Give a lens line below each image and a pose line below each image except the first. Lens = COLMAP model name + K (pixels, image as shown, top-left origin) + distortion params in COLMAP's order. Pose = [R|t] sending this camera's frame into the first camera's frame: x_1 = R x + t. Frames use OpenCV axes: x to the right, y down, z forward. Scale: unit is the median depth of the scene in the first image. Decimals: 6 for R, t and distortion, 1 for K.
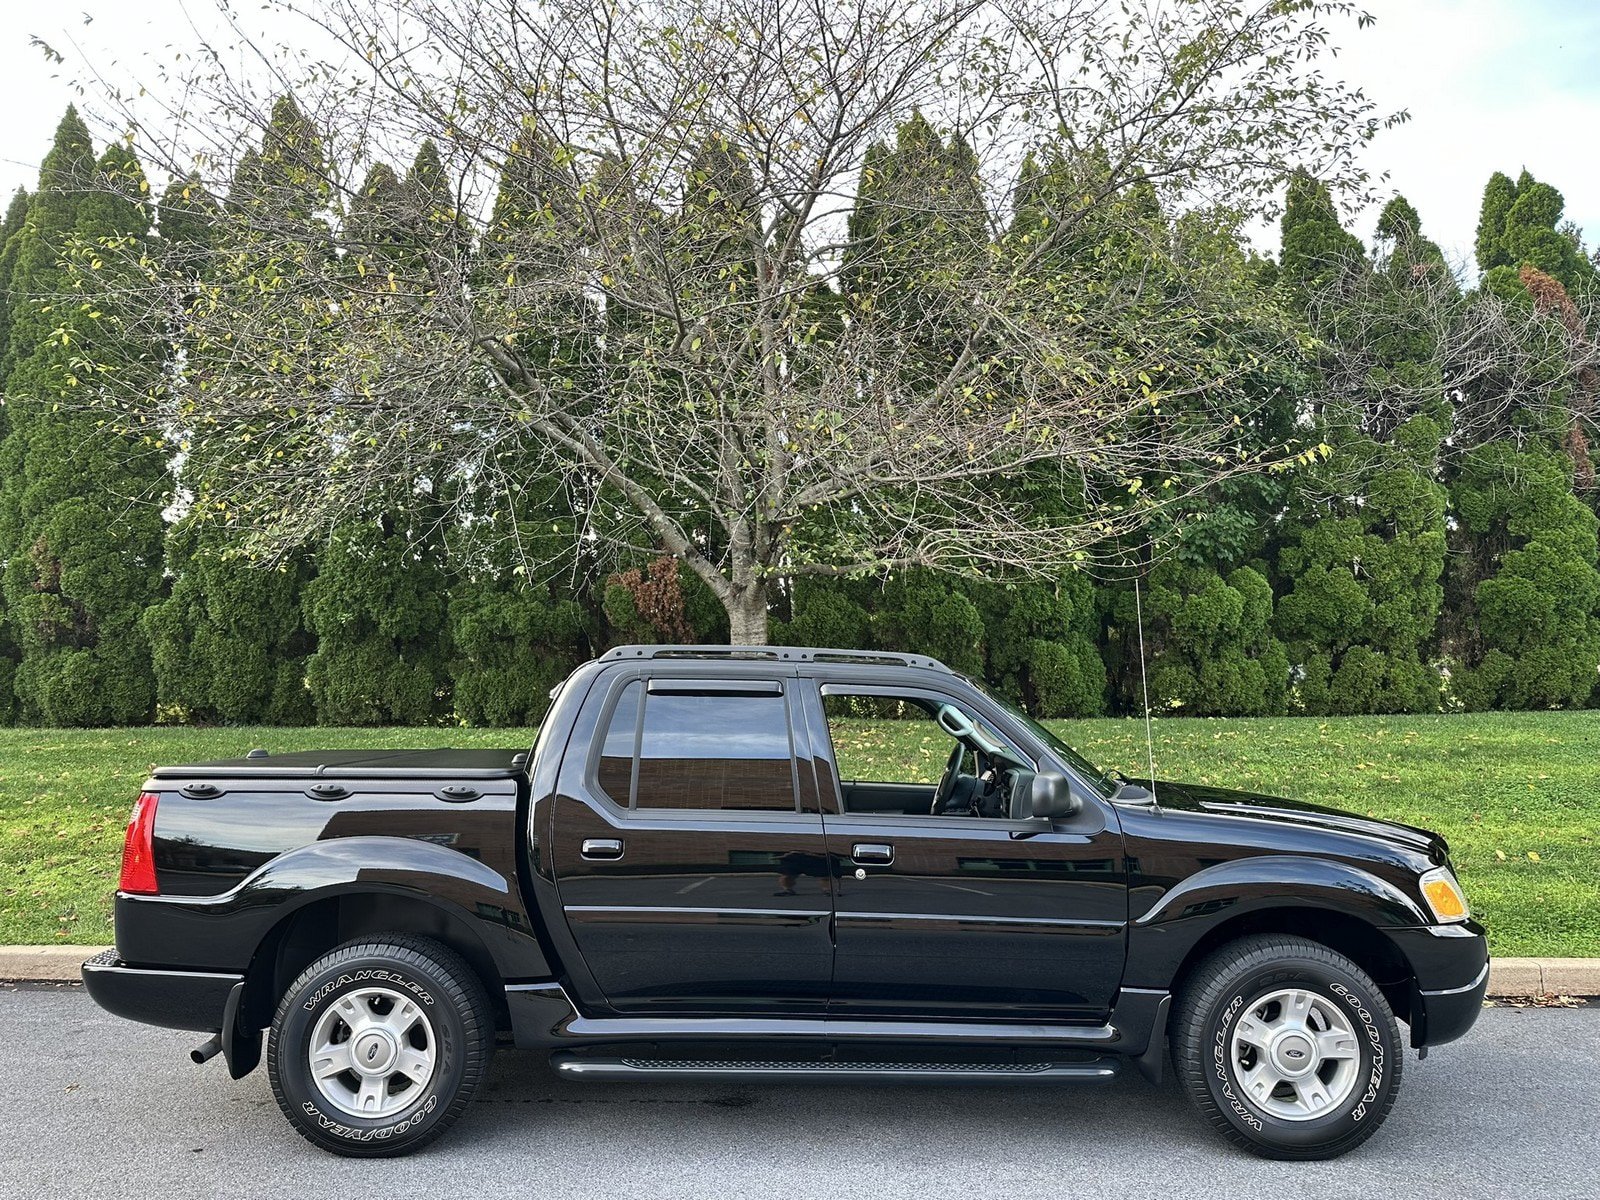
lens RADIAL K [[1131.3, 0, 789.6], [0, 1131.3, 594.0], [0, 0, 1]] dist [0.008558, -0.018472]
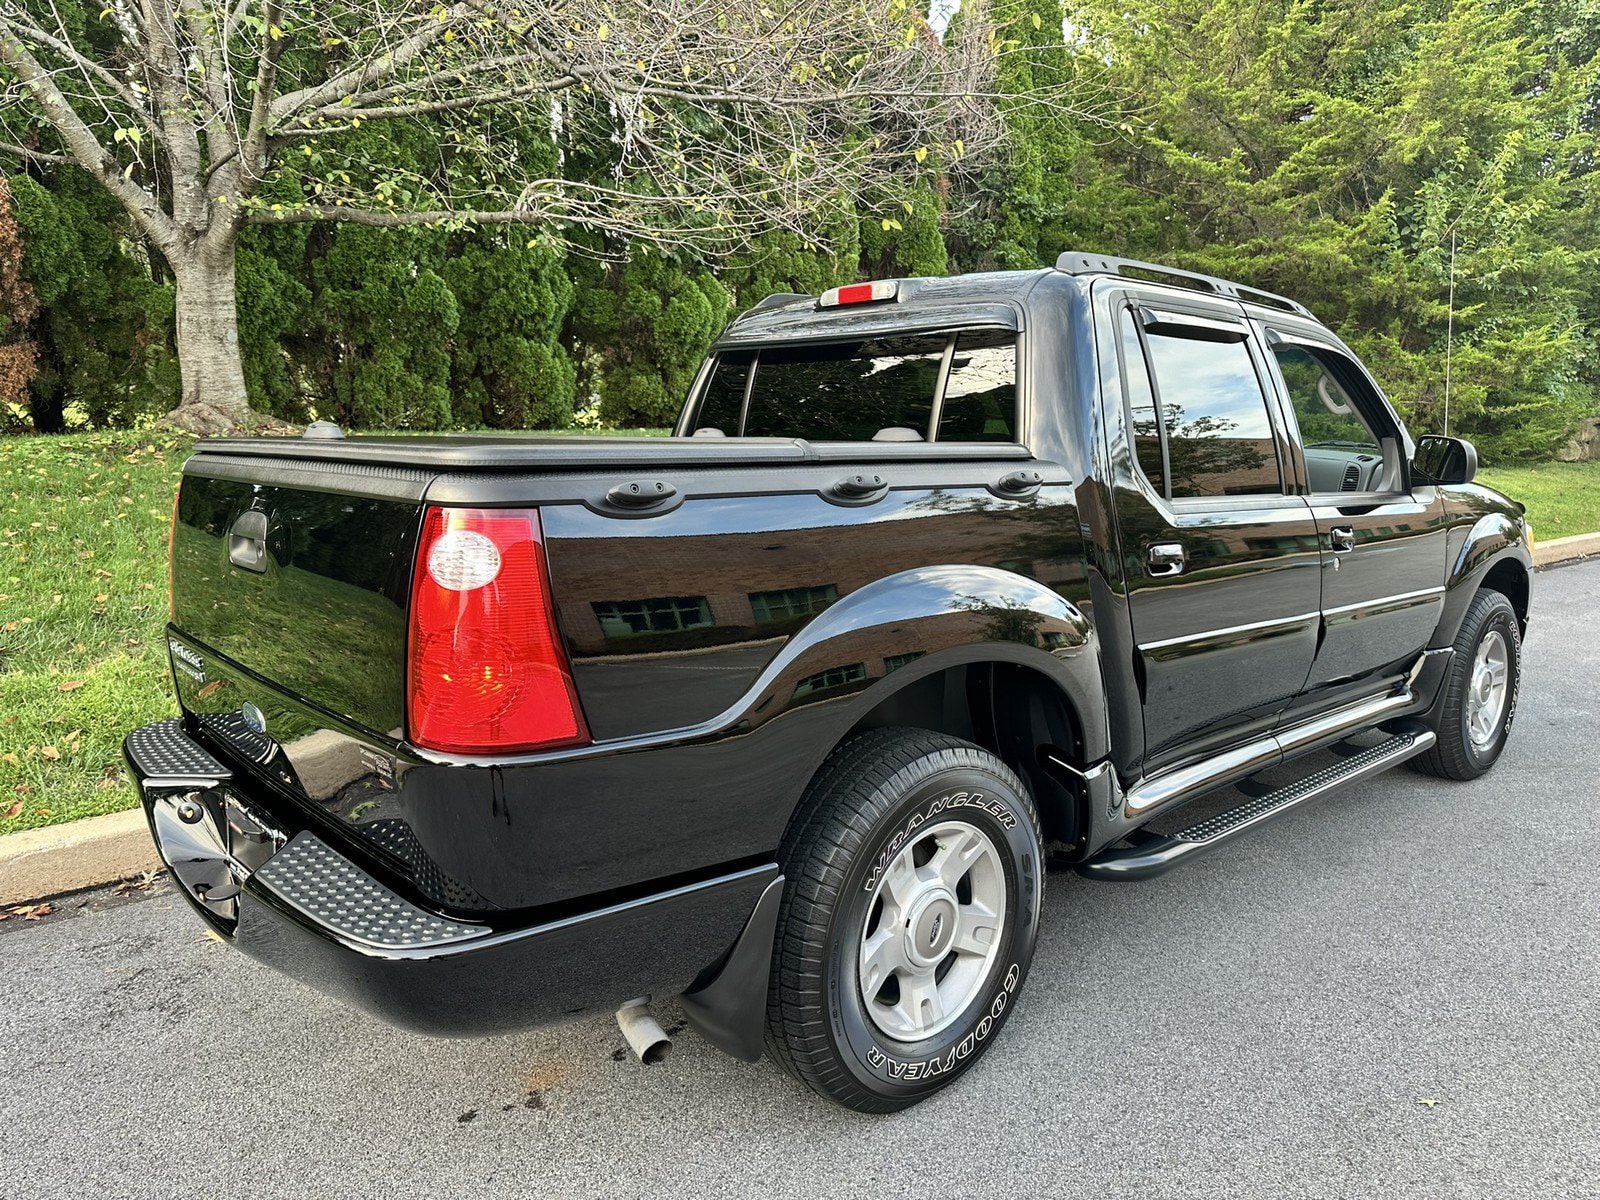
lens RADIAL K [[1131.3, 0, 799.3], [0, 1131.3, 603.6], [0, 0, 1]] dist [0.008558, -0.018472]
pose [[0.728227, -0.104744, 0.677284, -0.236834], [-0.062885, 0.973870, 0.218228, 0.036572], [-0.682445, -0.201510, 0.702611, 0.204911]]
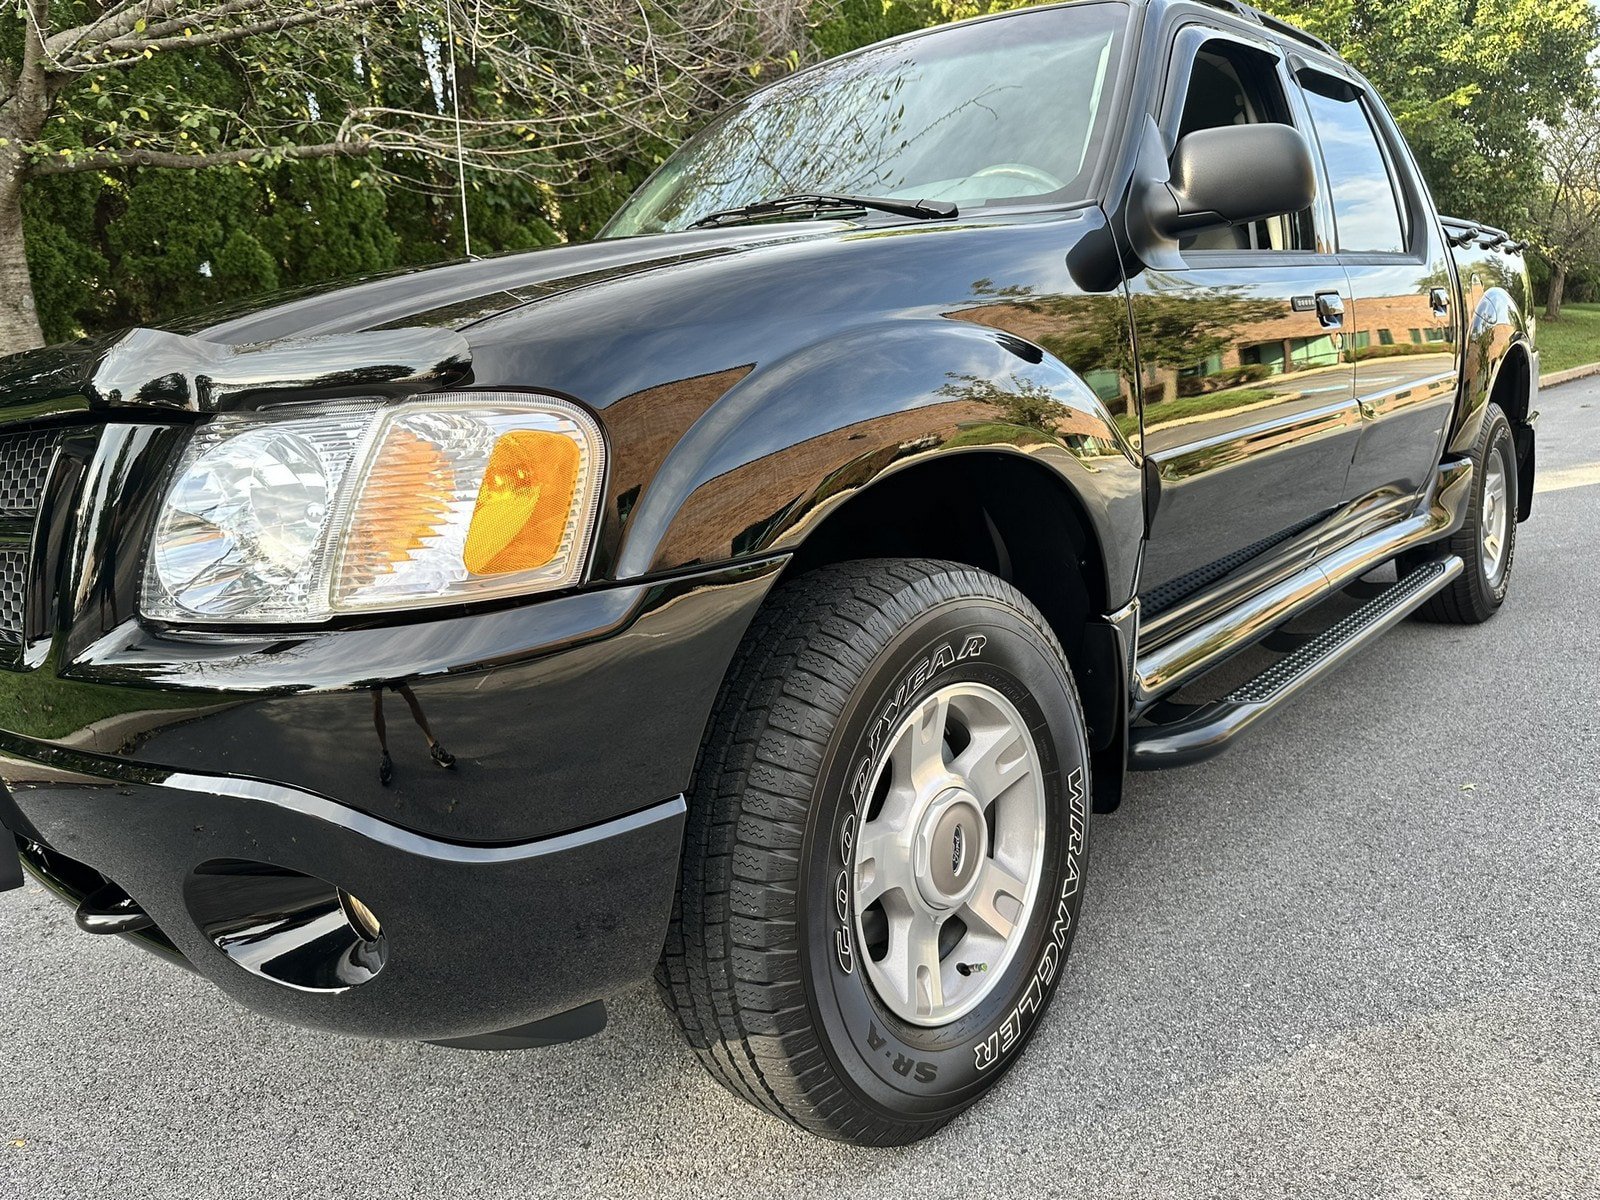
lens RADIAL K [[1131.3, 0, 808.4], [0, 1131.3, 606.8], [0, 0, 1]] dist [0.008558, -0.018472]
pose [[0.611988, -0.195049, 0.766438, -0.251497], [0.012564, 0.971386, 0.237173, 0.068157], [-0.790767, -0.135518, 0.596927, 0.218479]]
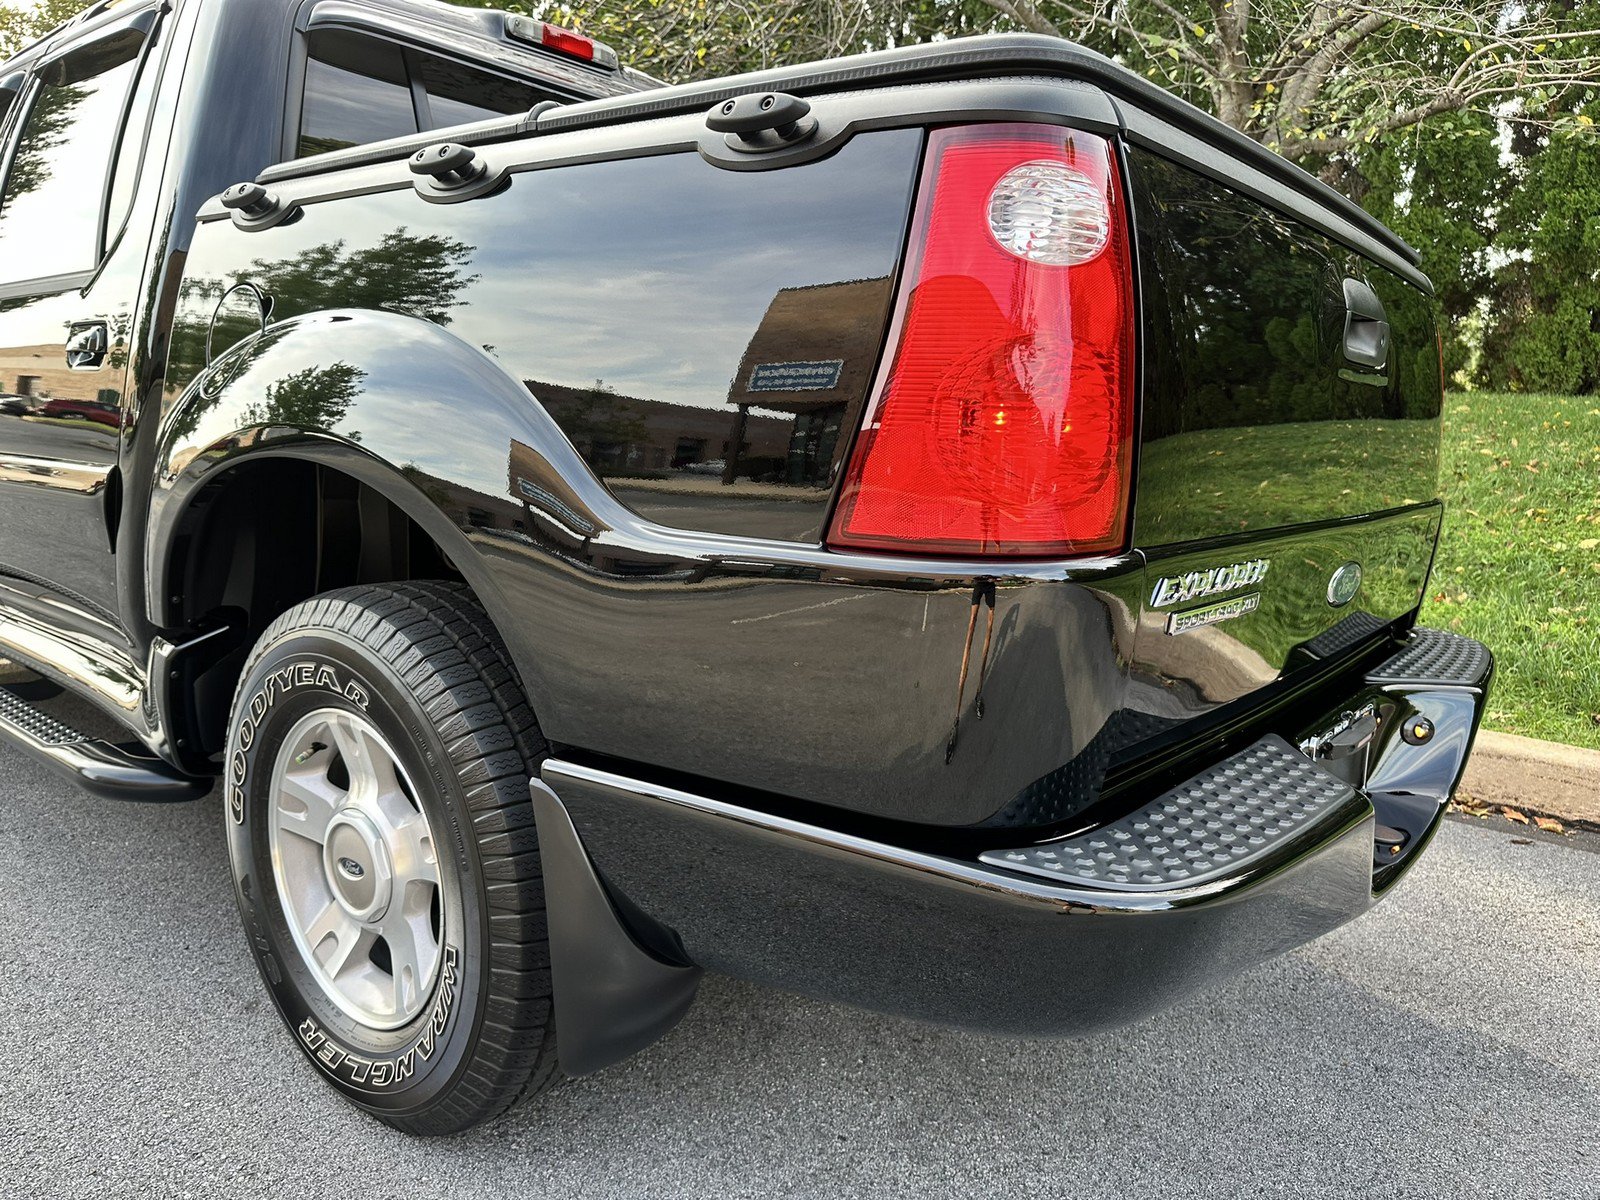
lens RADIAL K [[1131.3, 0, 806.5], [0, 1131.3, 610.9], [0, 0, 1]] dist [0.008558, -0.018472]
pose [[0.795587, 0.139852, -0.589477, 0.187032], [0.012874, 0.968869, 0.247238, 0.064081], [0.605703, -0.204288, 0.769019, 0.204228]]
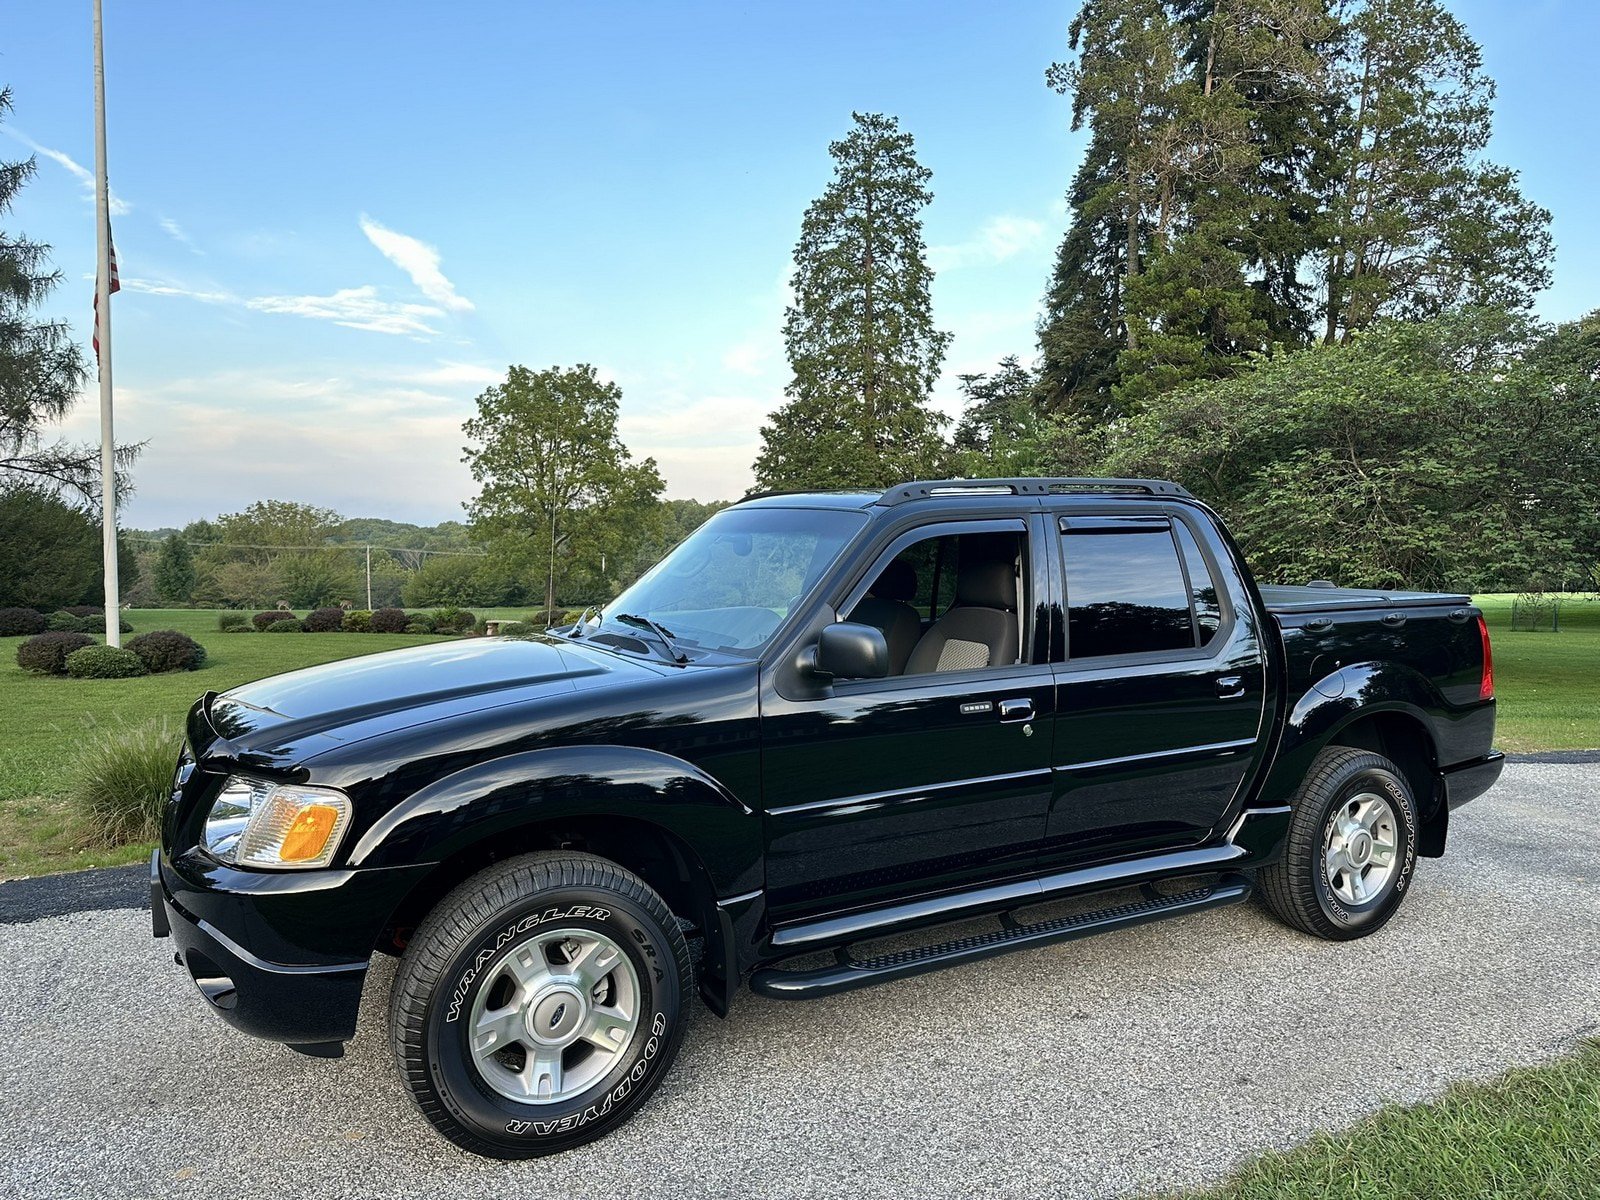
lens RADIAL K [[1131.3, 0, 818.3], [0, 1131.3, 632.2], [0, 0, 1]] dist [0.008558, -0.018472]
pose [[0.845757, -0.040215, 0.532051, -0.231355], [-0.055363, 0.985159, 0.162469, 0.007758], [-0.530688, -0.166865, 0.830979, 0.075085]]
